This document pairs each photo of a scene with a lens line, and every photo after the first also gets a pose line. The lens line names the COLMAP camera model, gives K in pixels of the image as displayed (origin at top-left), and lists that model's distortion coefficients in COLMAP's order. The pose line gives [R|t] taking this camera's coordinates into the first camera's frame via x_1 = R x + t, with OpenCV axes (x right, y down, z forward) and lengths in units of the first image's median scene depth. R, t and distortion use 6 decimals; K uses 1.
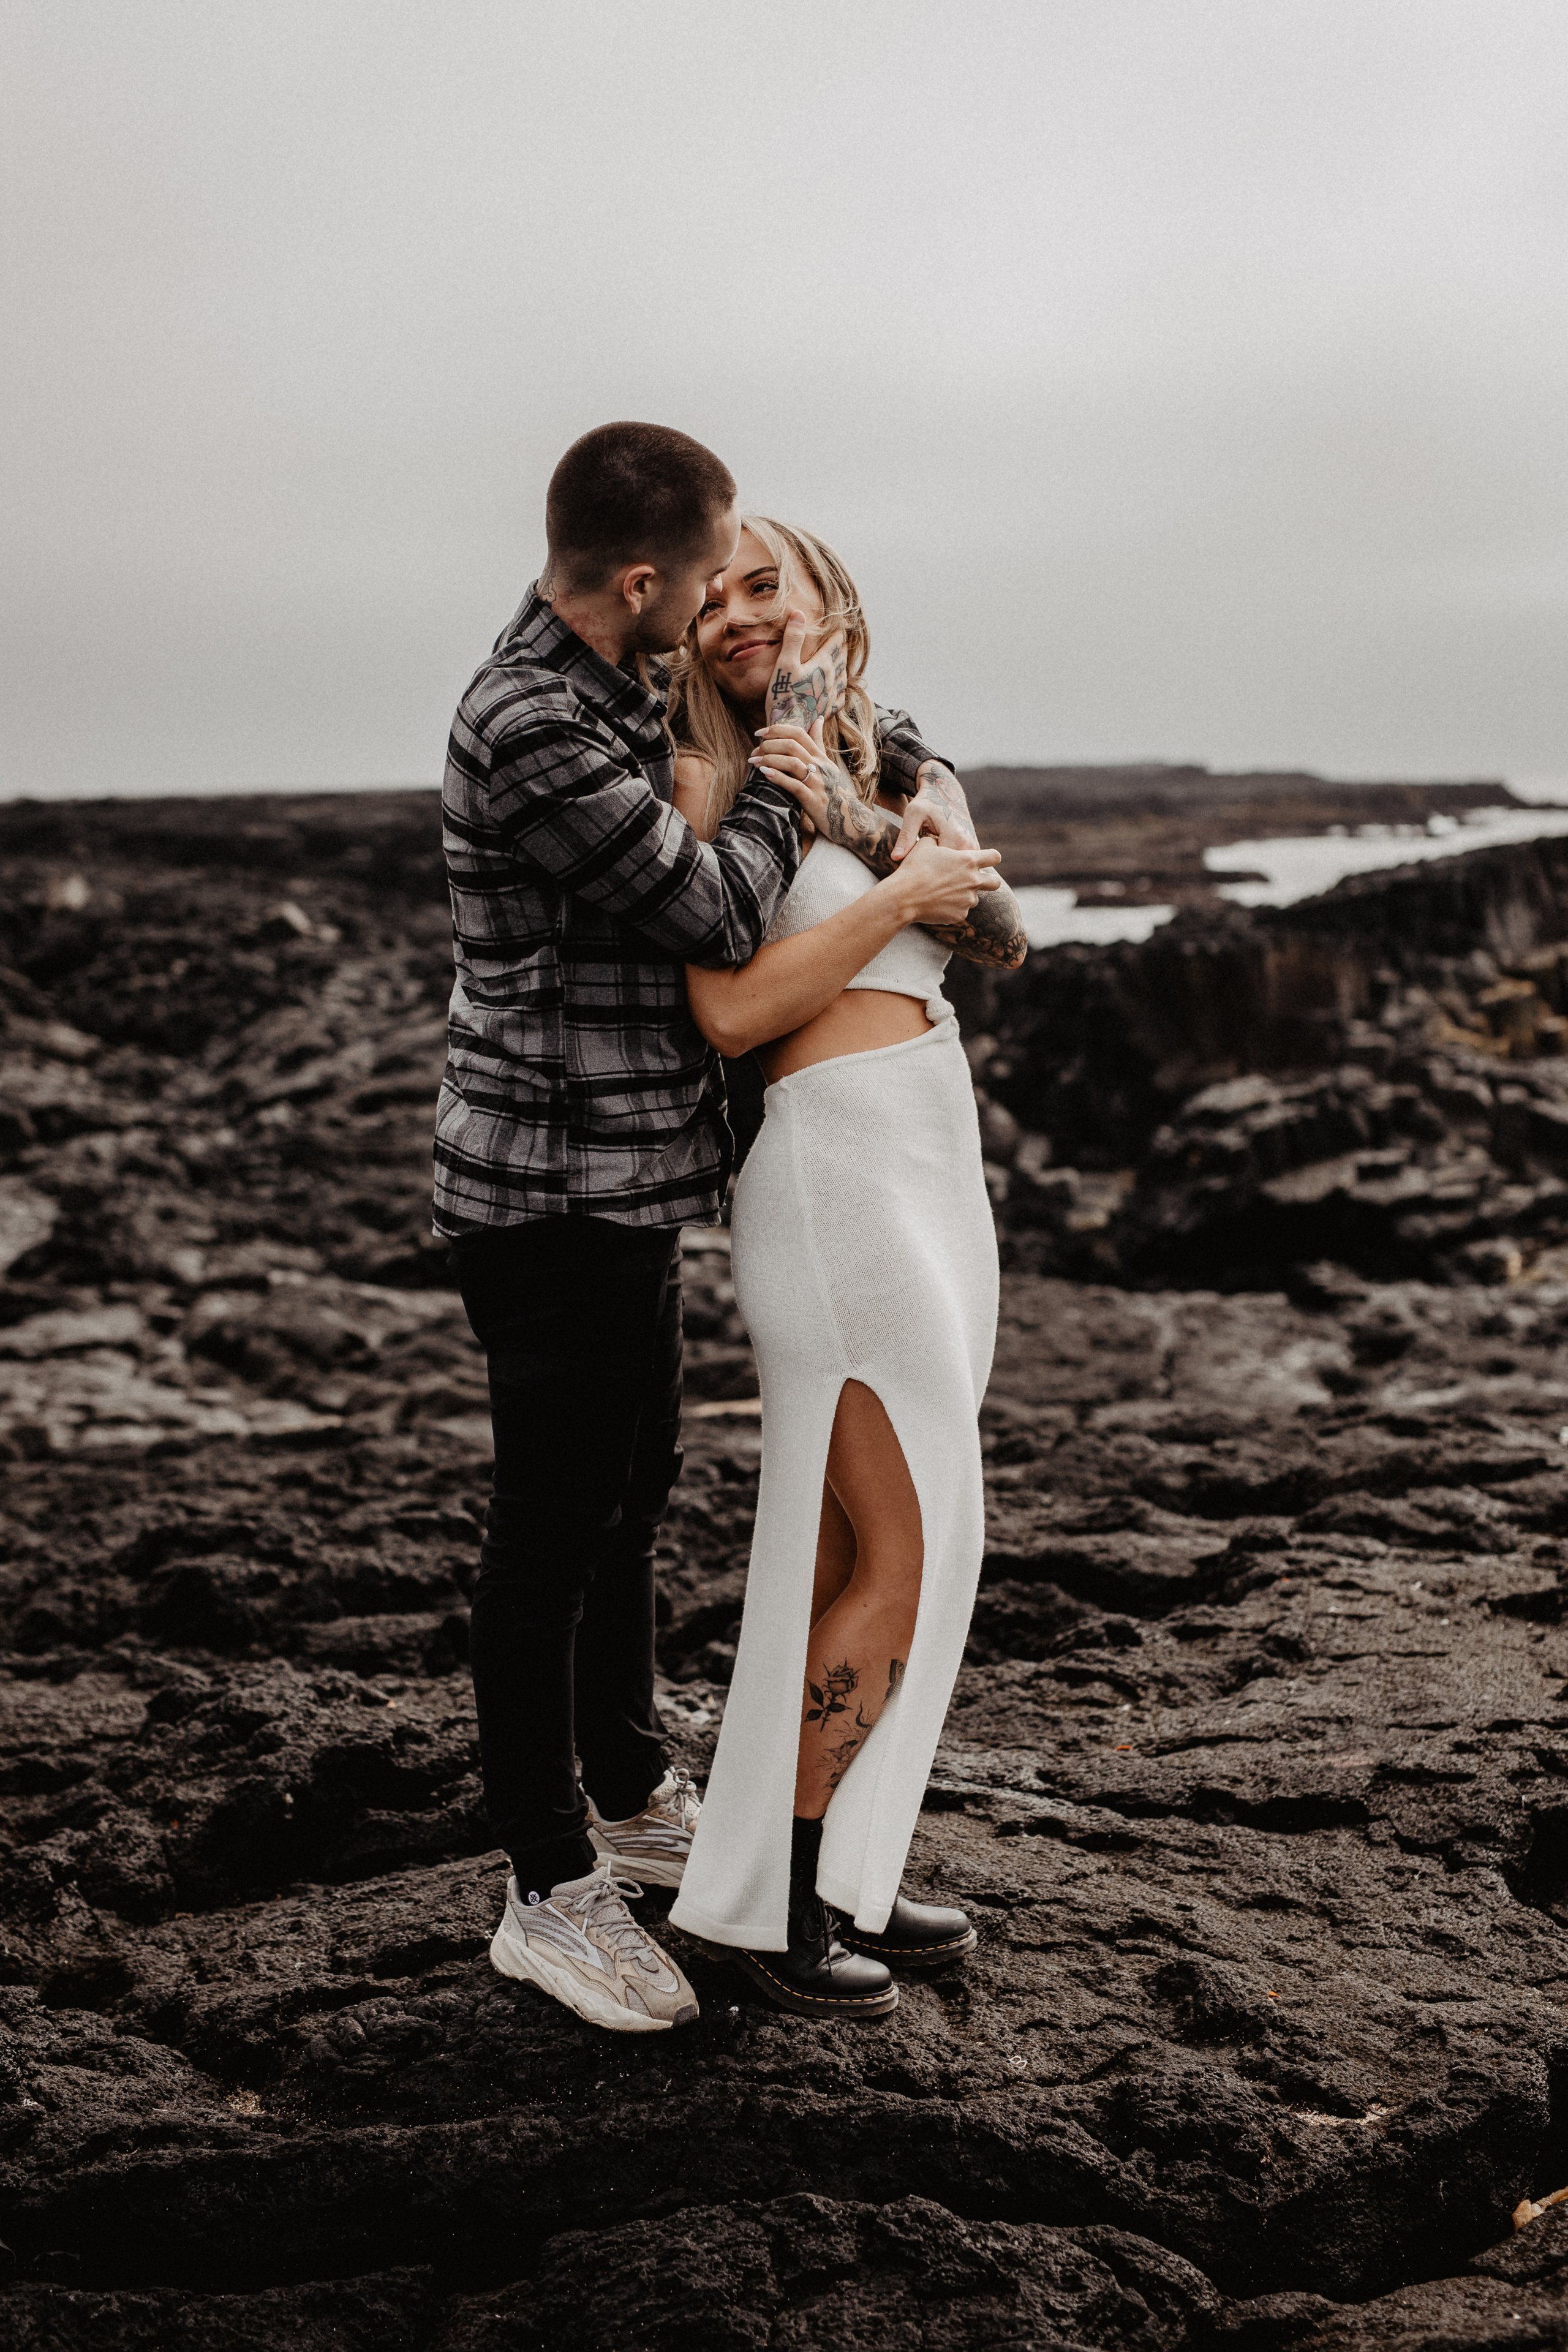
lens RADIAL K [[3350.8, 0, 776.5], [0, 3350.8, 1177.3], [0, 0, 1]] dist [-0.009347, 0.061512]
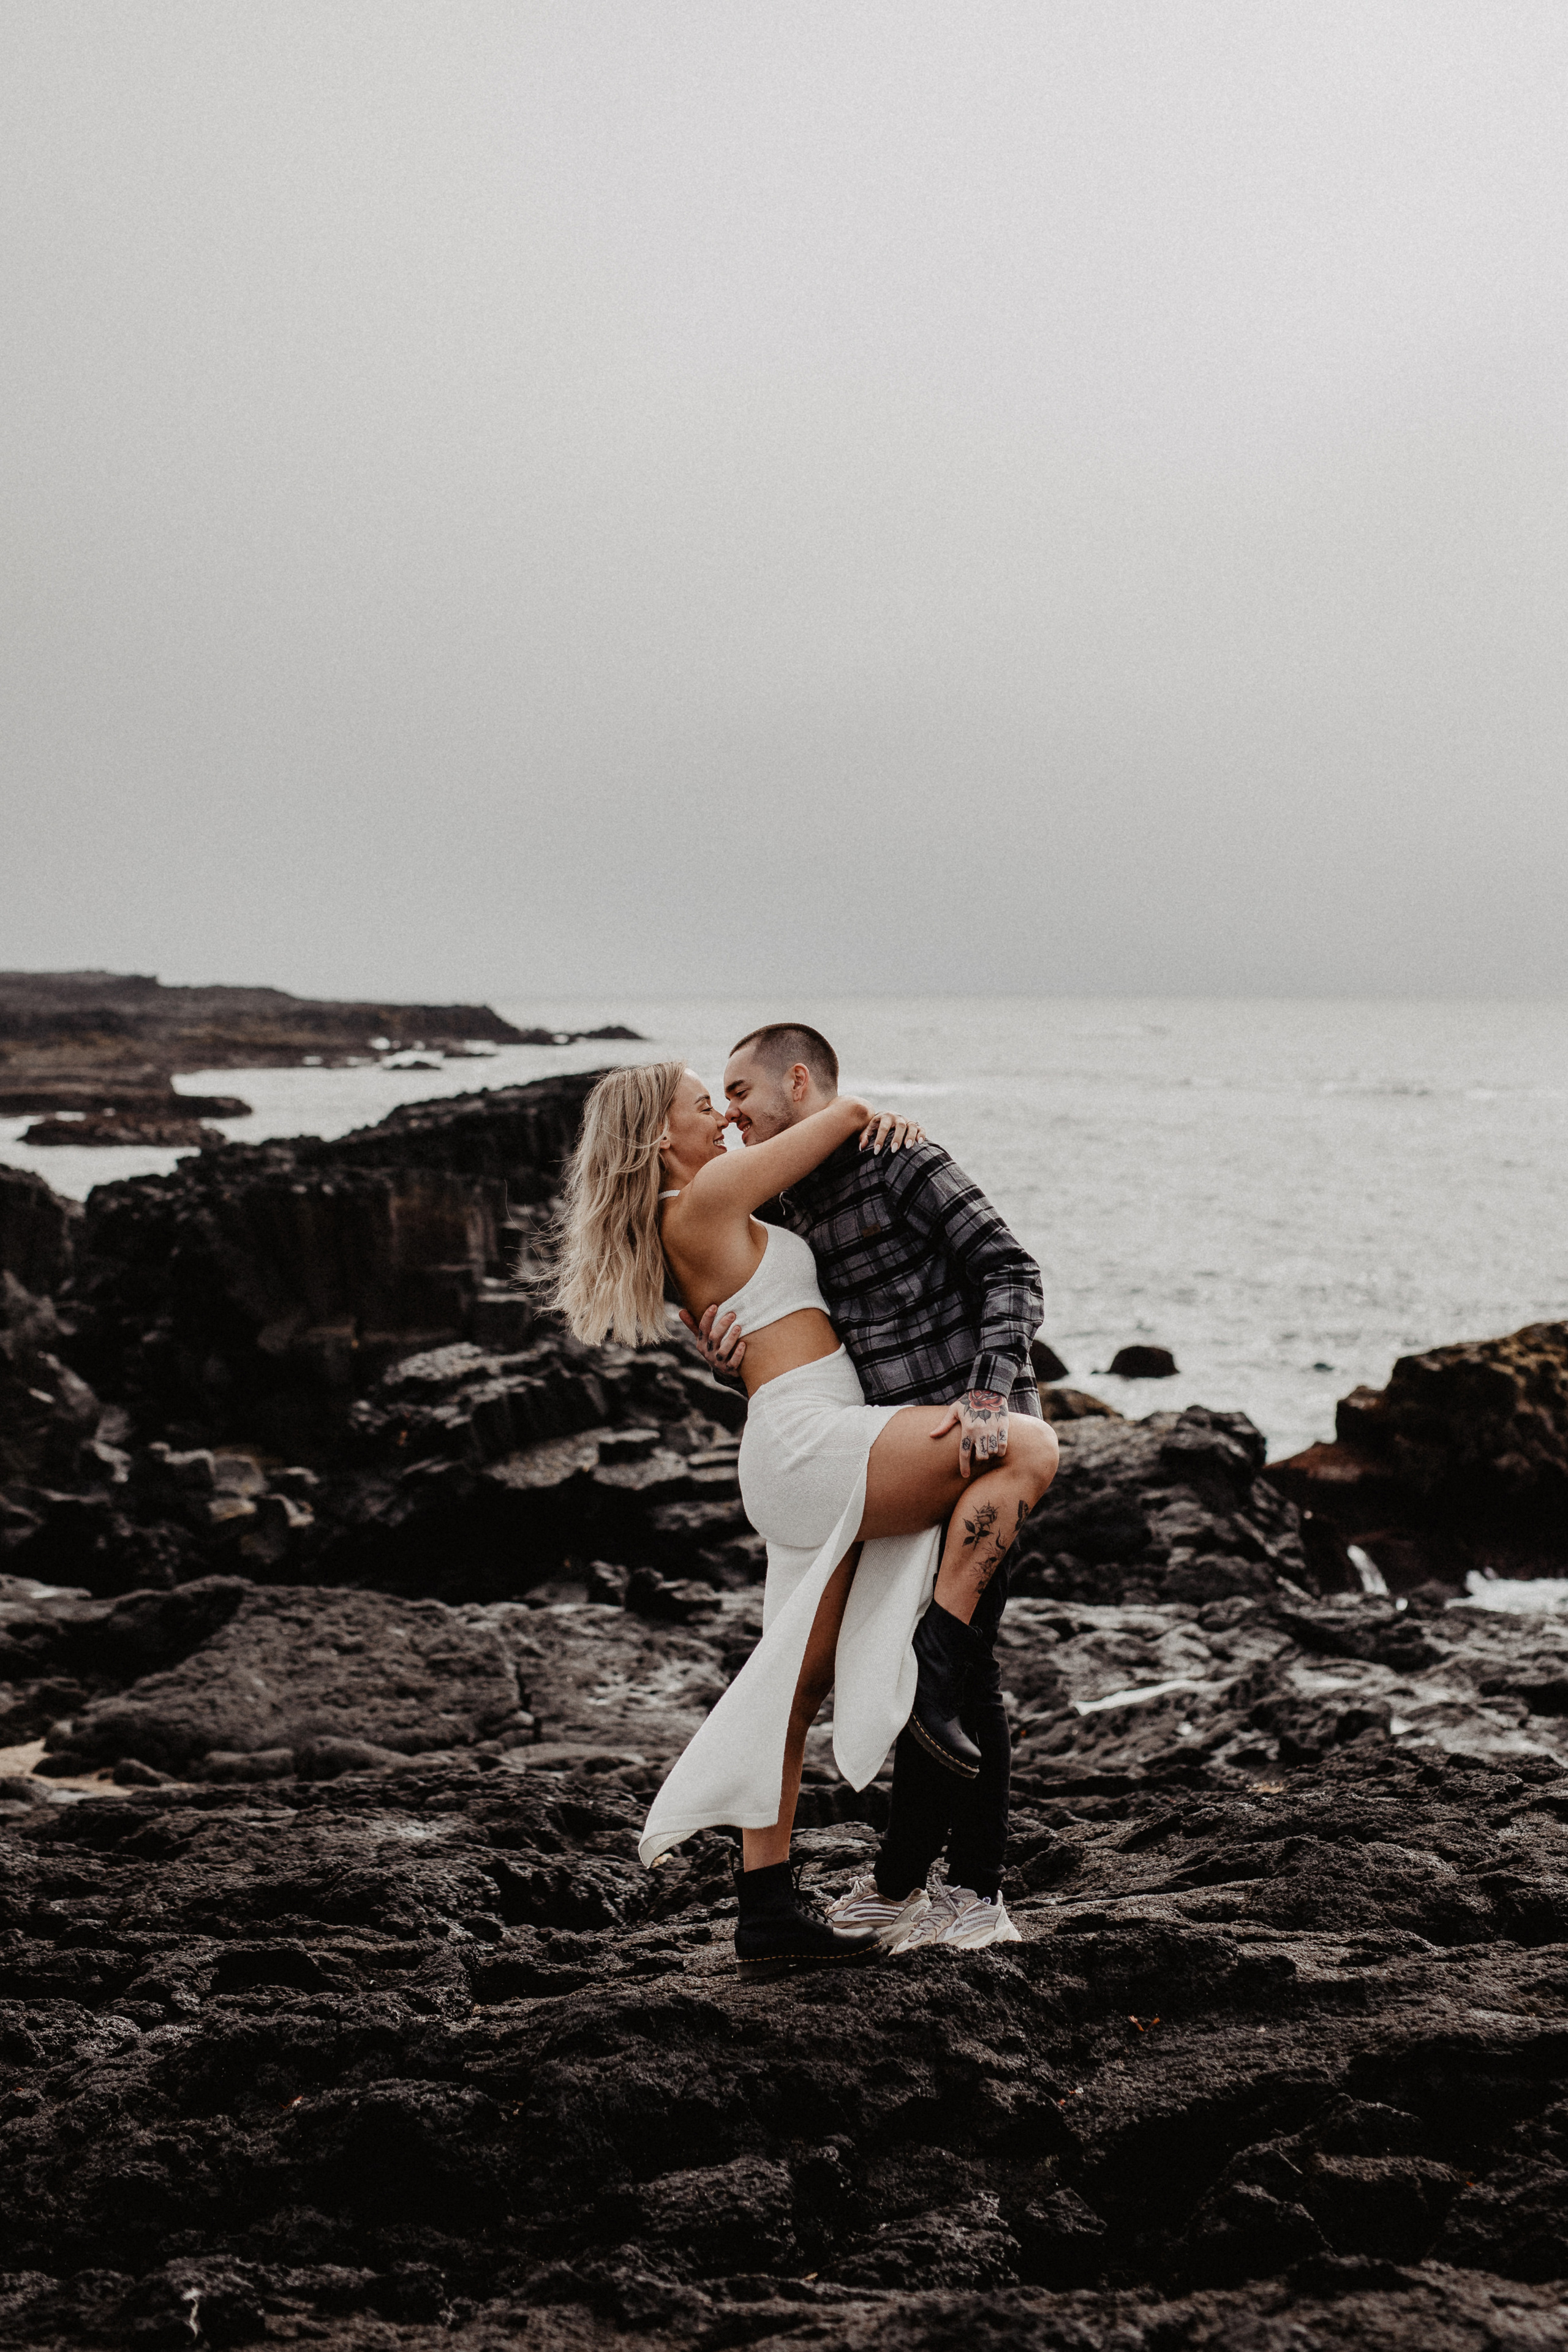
lens RADIAL K [[3794.8, 0, 783.8], [0, 3794.8, 1109.2], [0, 0, 1]] dist [0.013308, 0.008453]
pose [[0.955700, 0.023908, 0.293370, -0.087086], [0.002232, 0.996078, -0.088447, -0.004072], [-0.294334, 0.085183, 0.951899, 0.060668]]
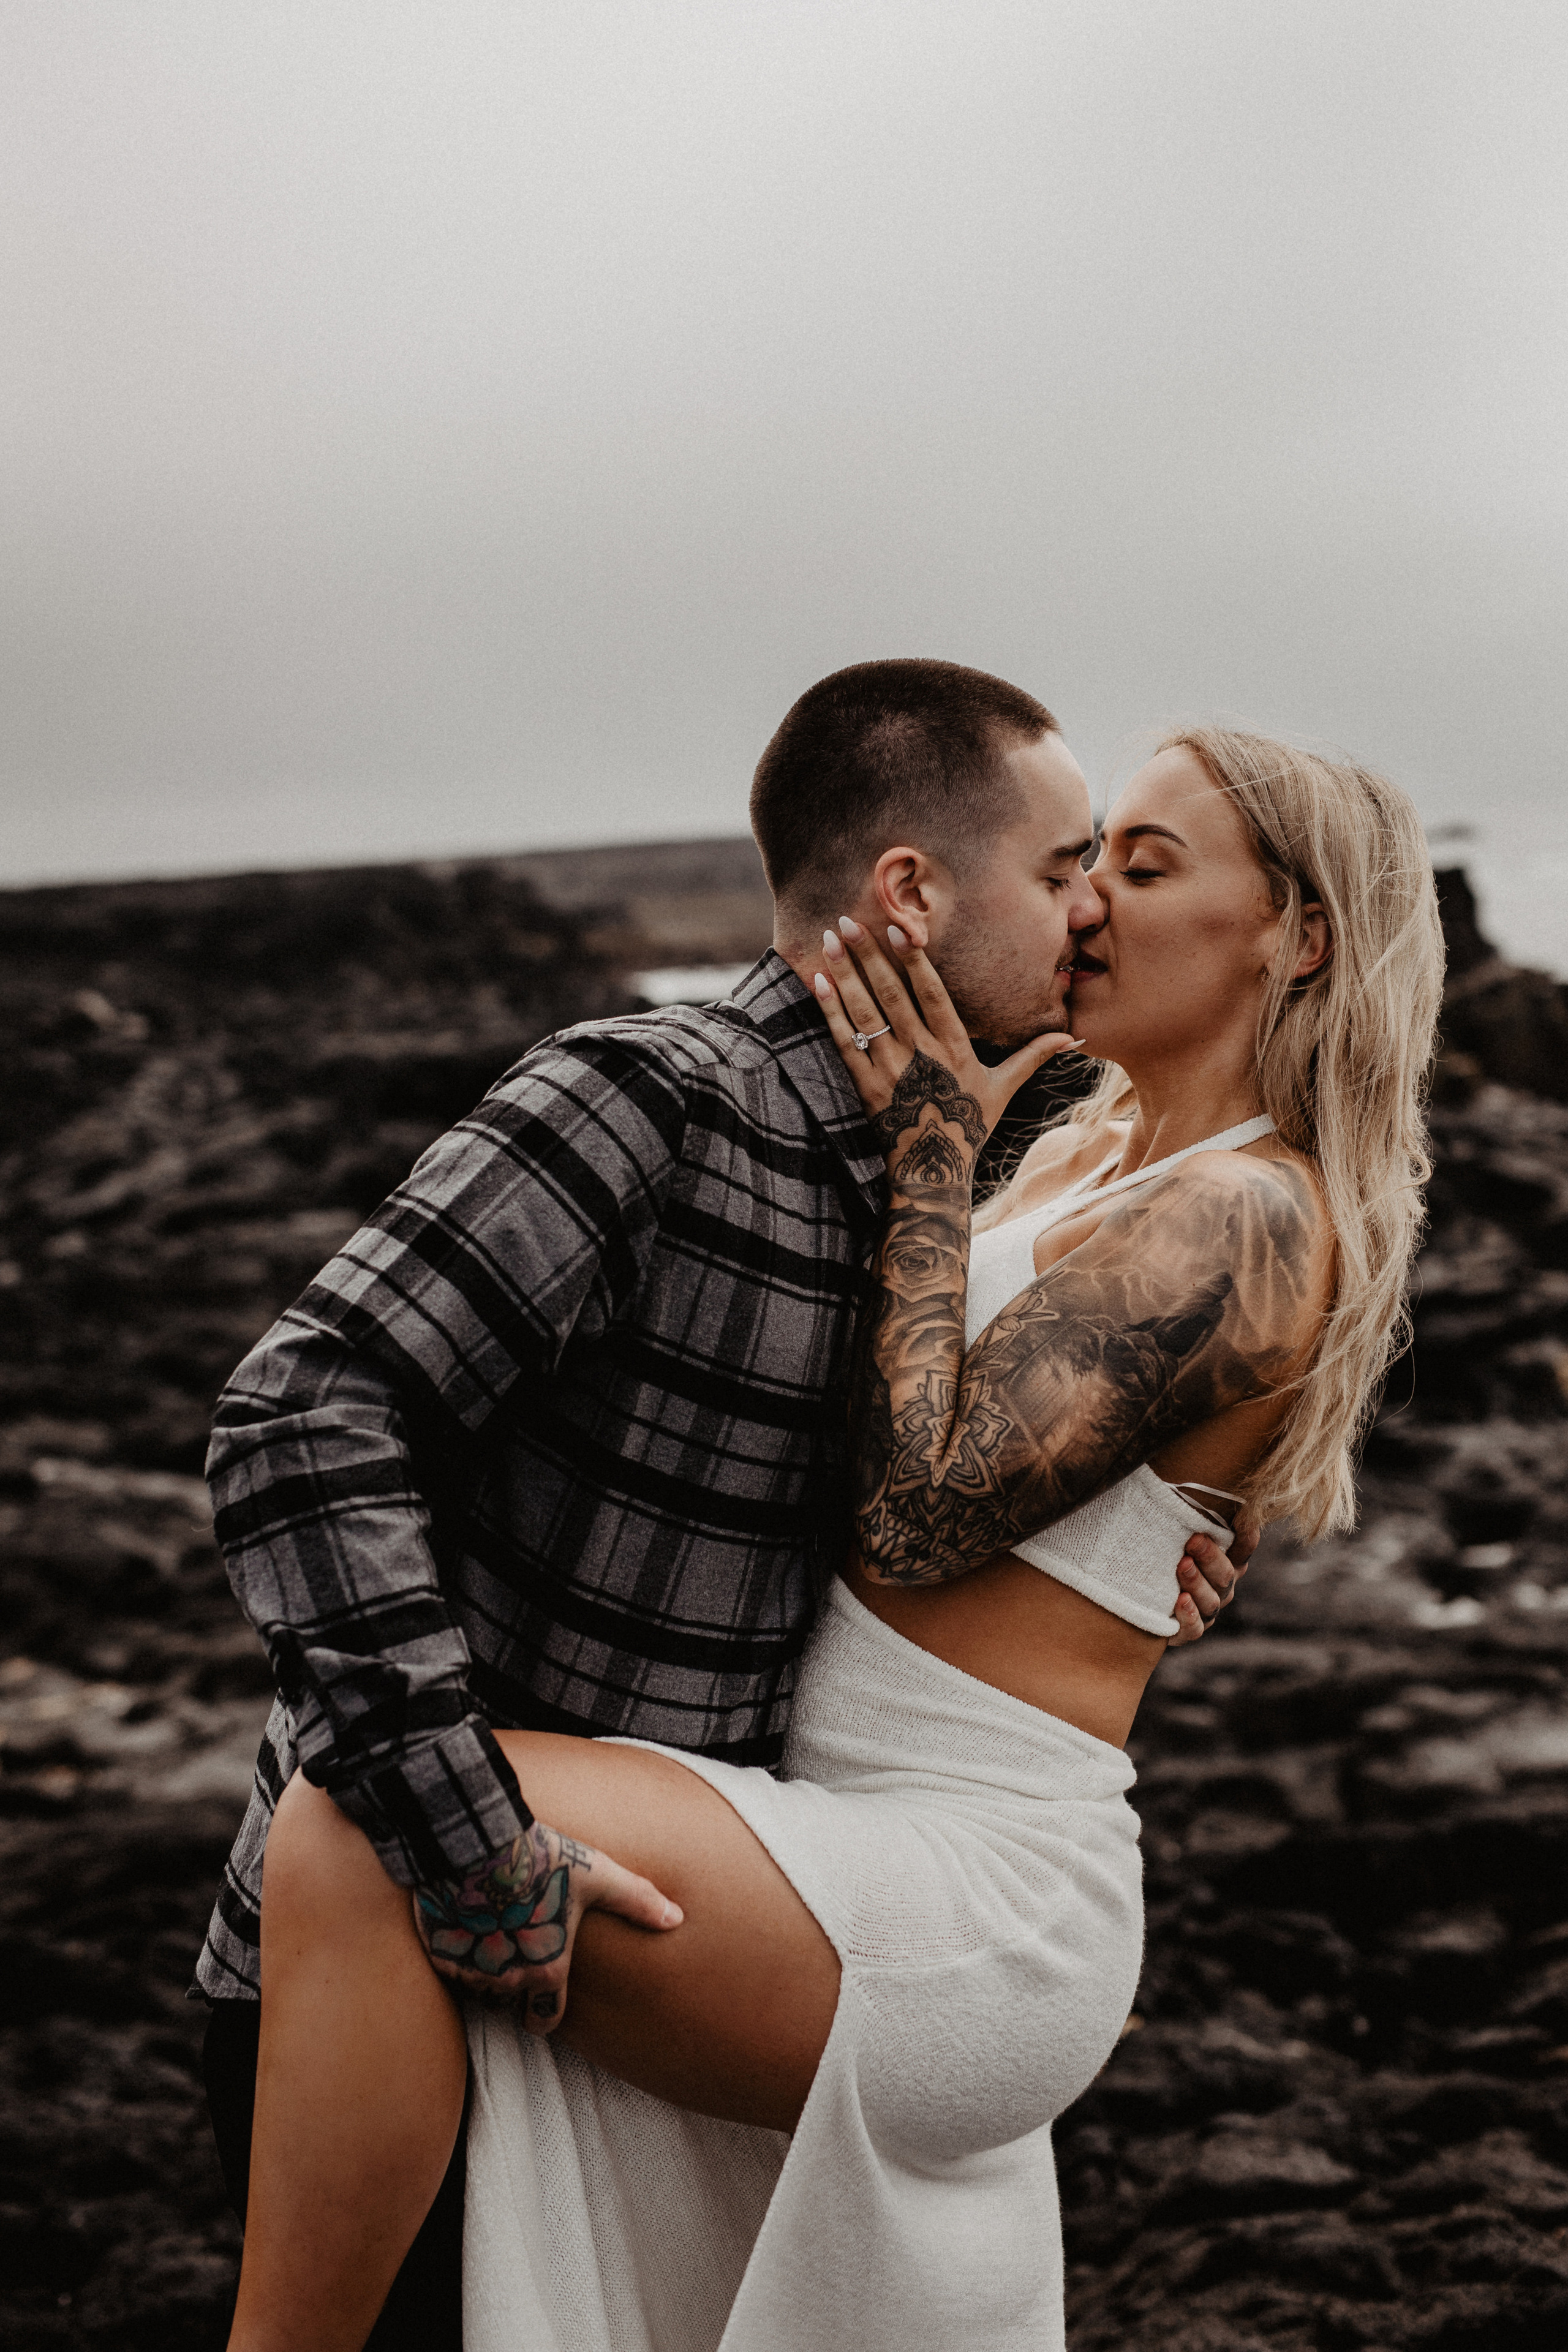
lens RADIAL K [[3331.7, 0, 796.0], [0, 3331.7, 1176.0], [0, 0, 1]] dist [-0.005957, 0.051586]
pose [[0.997669, -0.043983, 0.052171, -0.011824], [0.044959, 0.998832, -0.017683, -0.018959], [-0.051332, 0.019987, 0.998482, 0.216687]]
